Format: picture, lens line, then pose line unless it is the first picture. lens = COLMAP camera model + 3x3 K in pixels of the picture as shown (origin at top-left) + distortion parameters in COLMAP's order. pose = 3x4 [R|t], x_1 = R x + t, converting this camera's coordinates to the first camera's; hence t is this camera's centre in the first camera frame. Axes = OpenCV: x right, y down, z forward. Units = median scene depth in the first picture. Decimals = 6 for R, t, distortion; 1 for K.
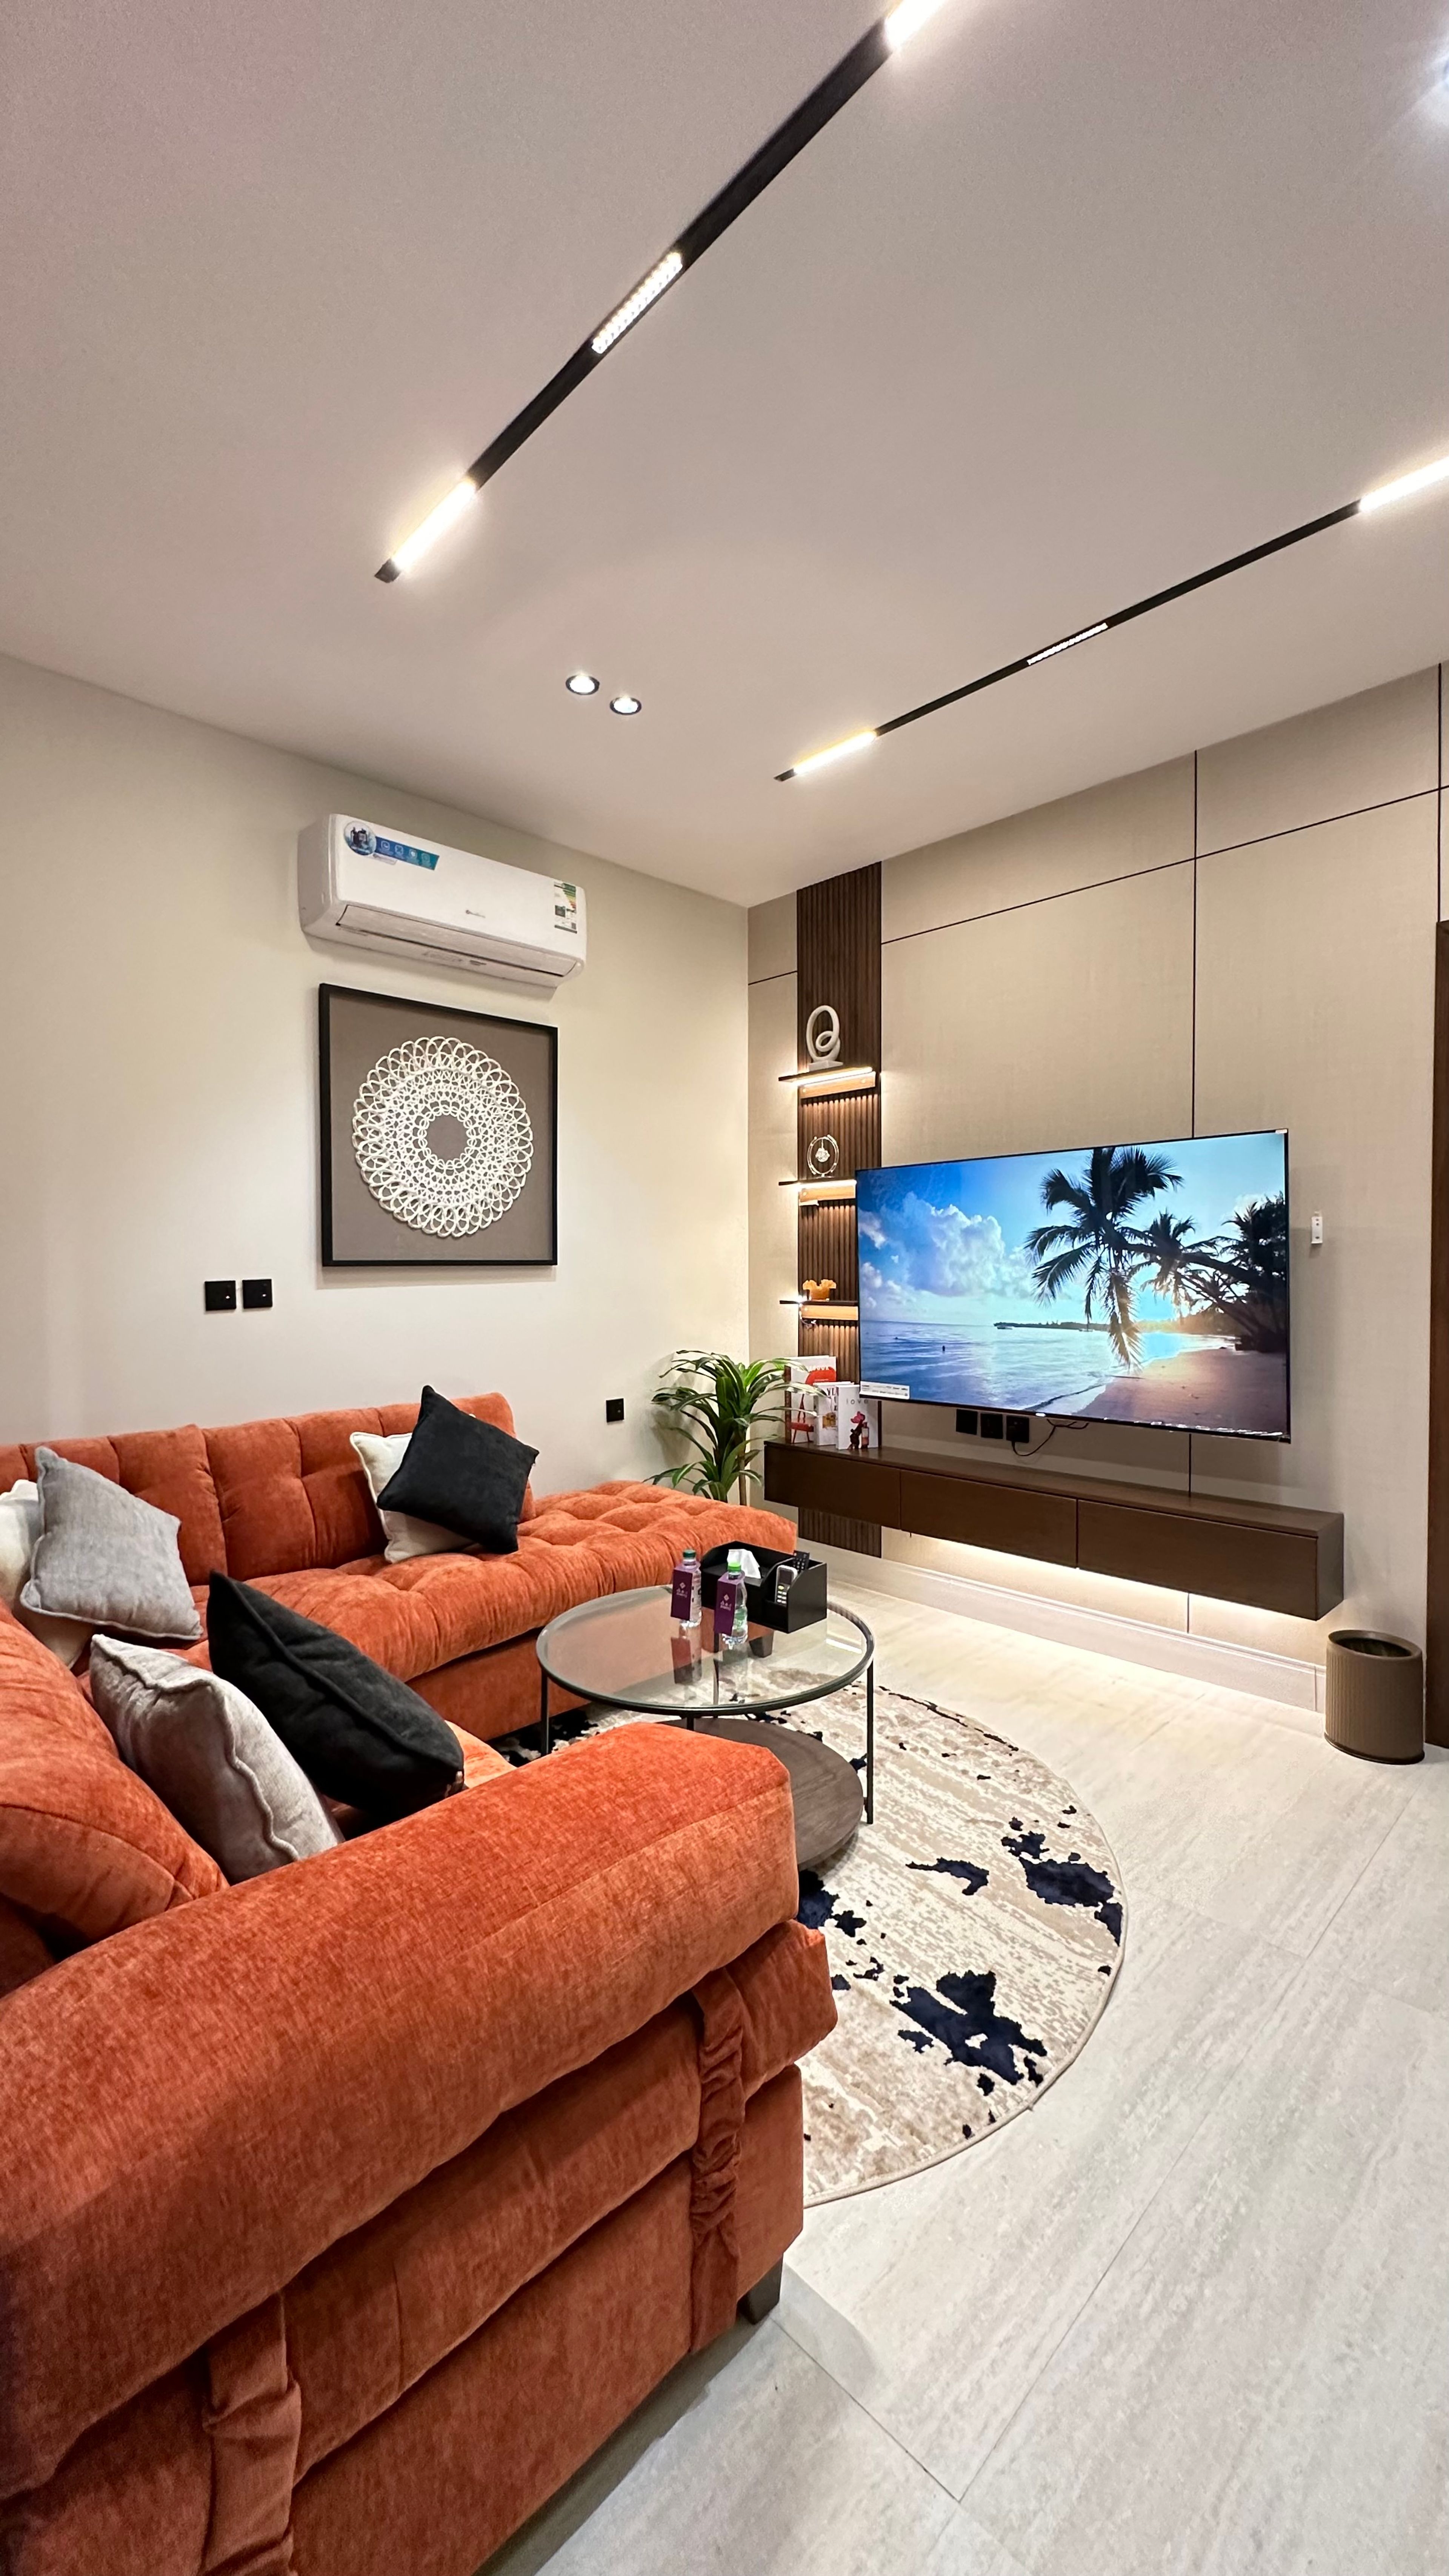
lens RADIAL K [[1028.0, 0, 730.8], [0, 1028.0, 1289.1], [0, 0, 1]] dist [-0.006354, 0.001321]
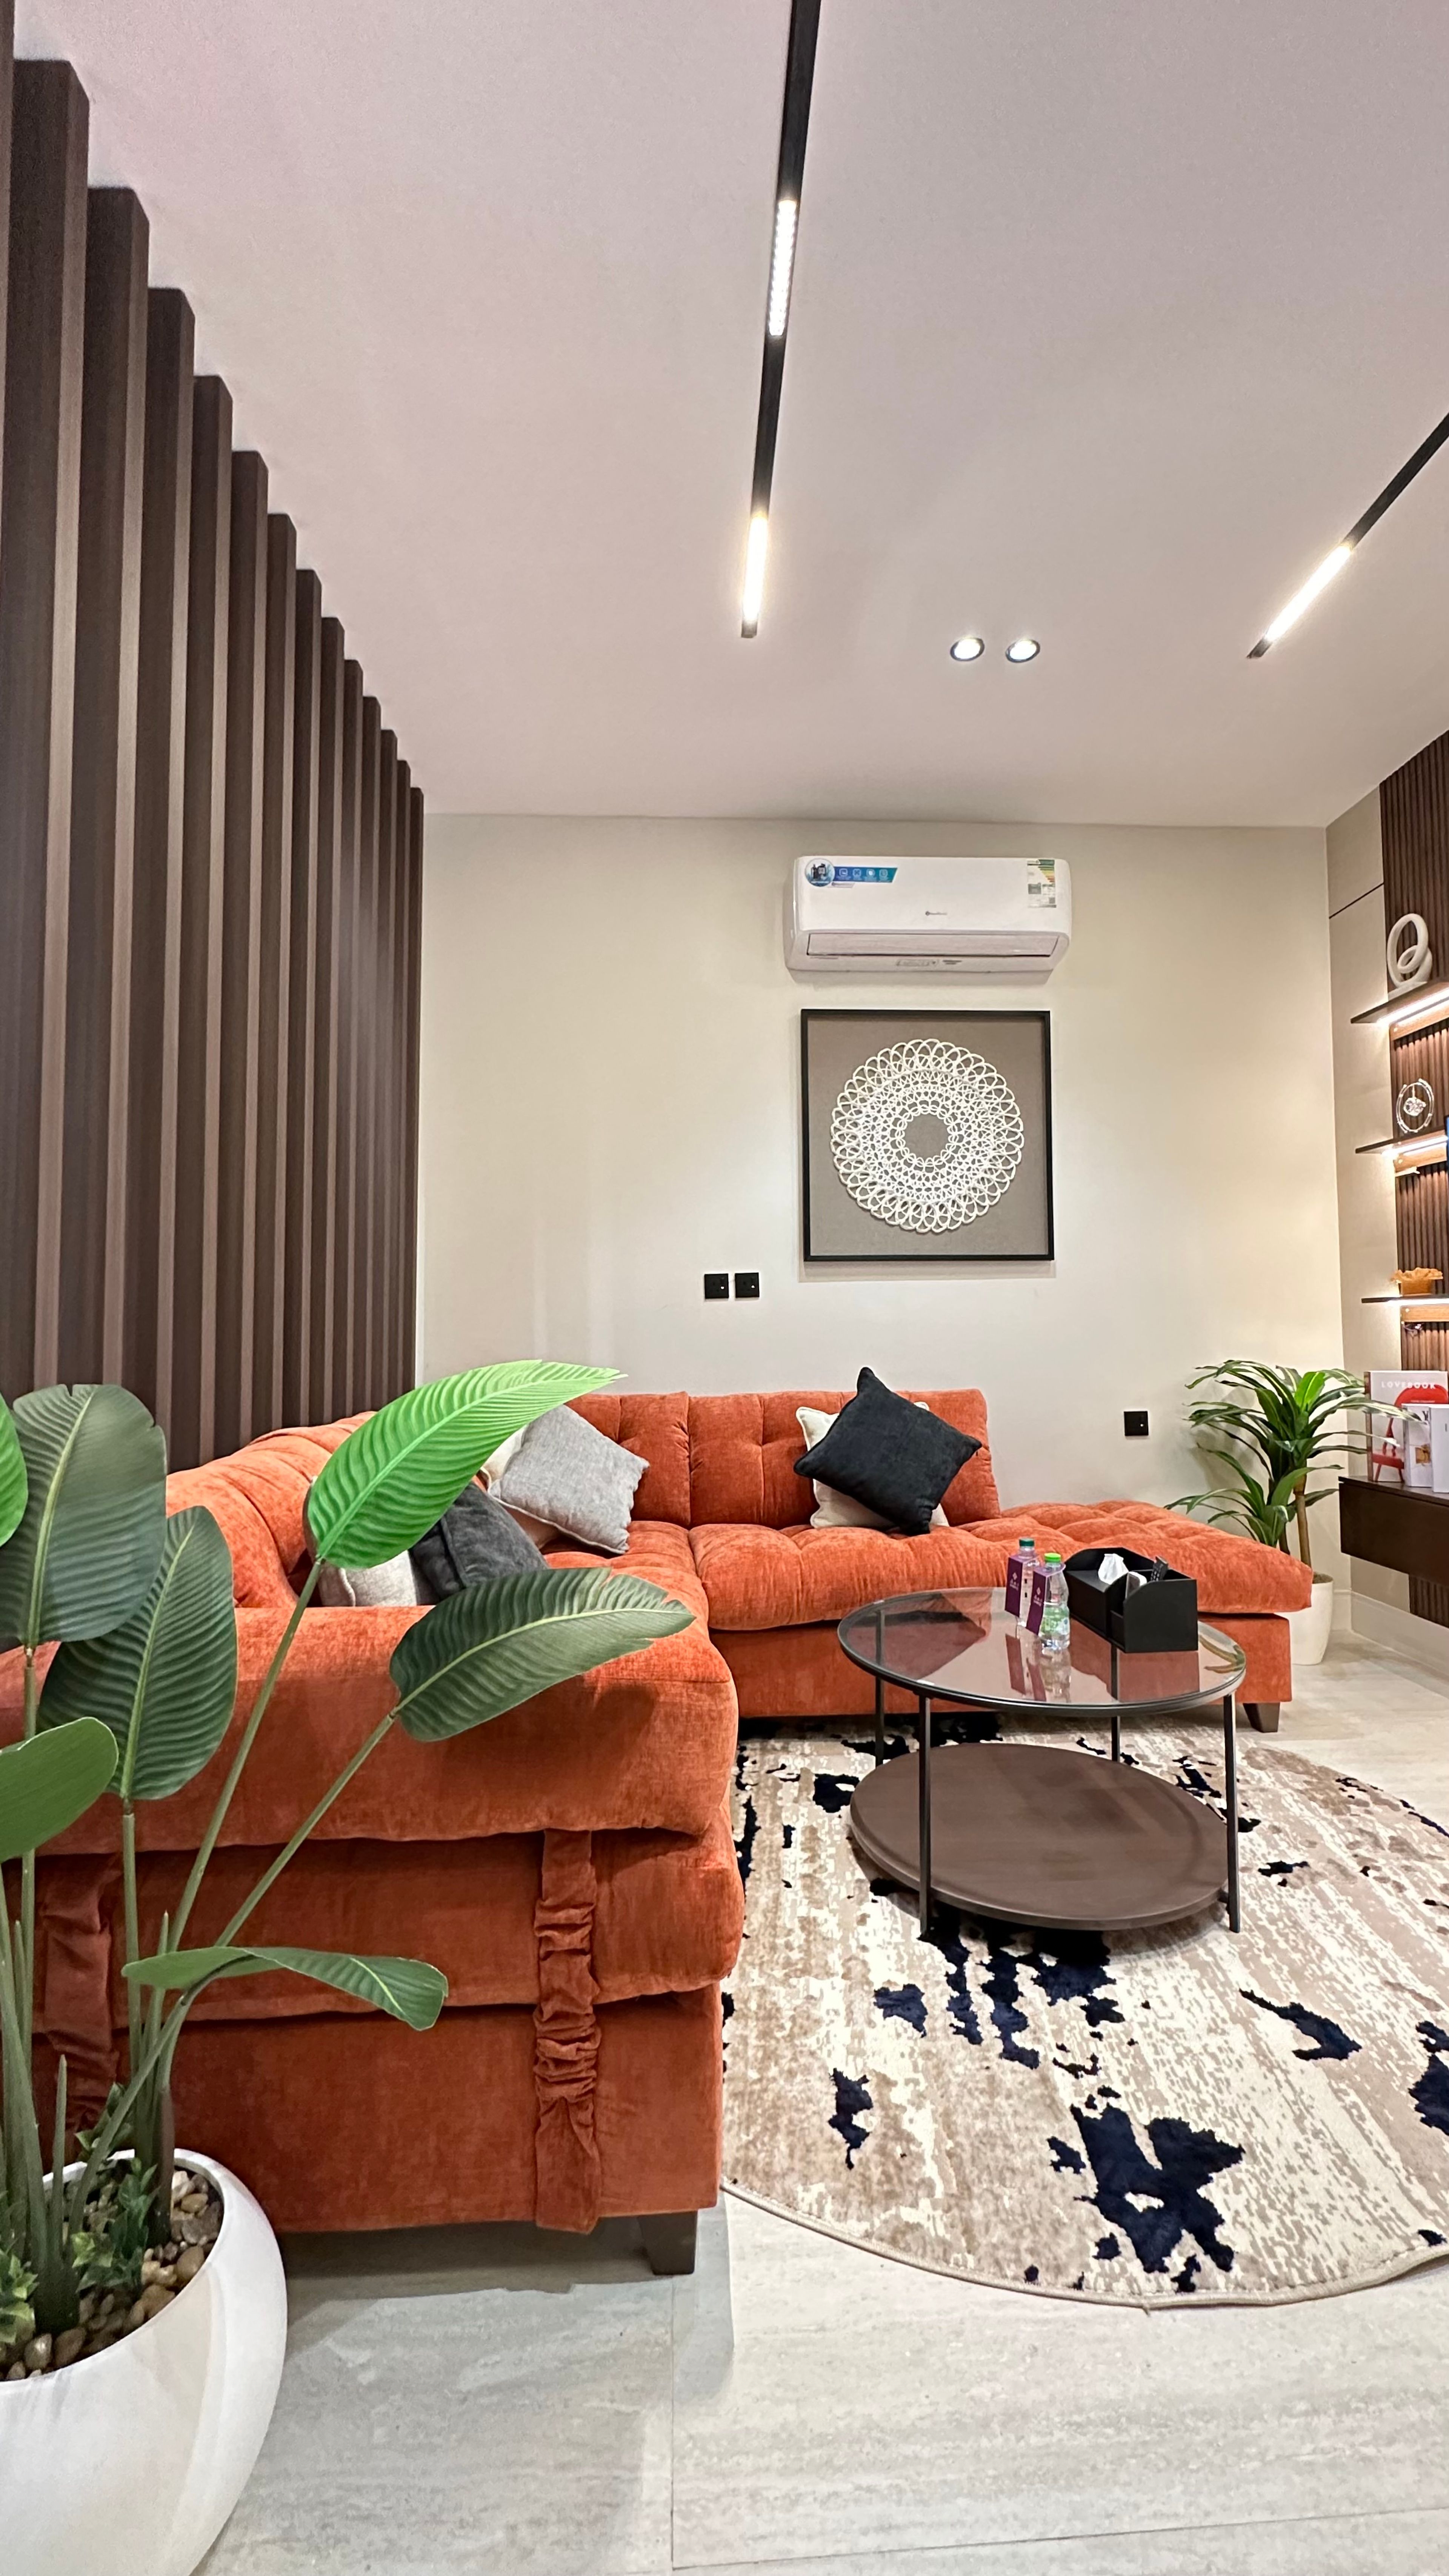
lens RADIAL K [[1028.0, 0, 725.4], [0, 1028.0, 1290.8], [0, 0, 1]] dist [-0.006354, 0.001321]
pose [[0.742636, -0.029162, -0.669060, 0.290821], [-0.012050, 0.998308, -0.056888, 0.076340], [0.669587, 0.050310, 0.741028, 0.131468]]
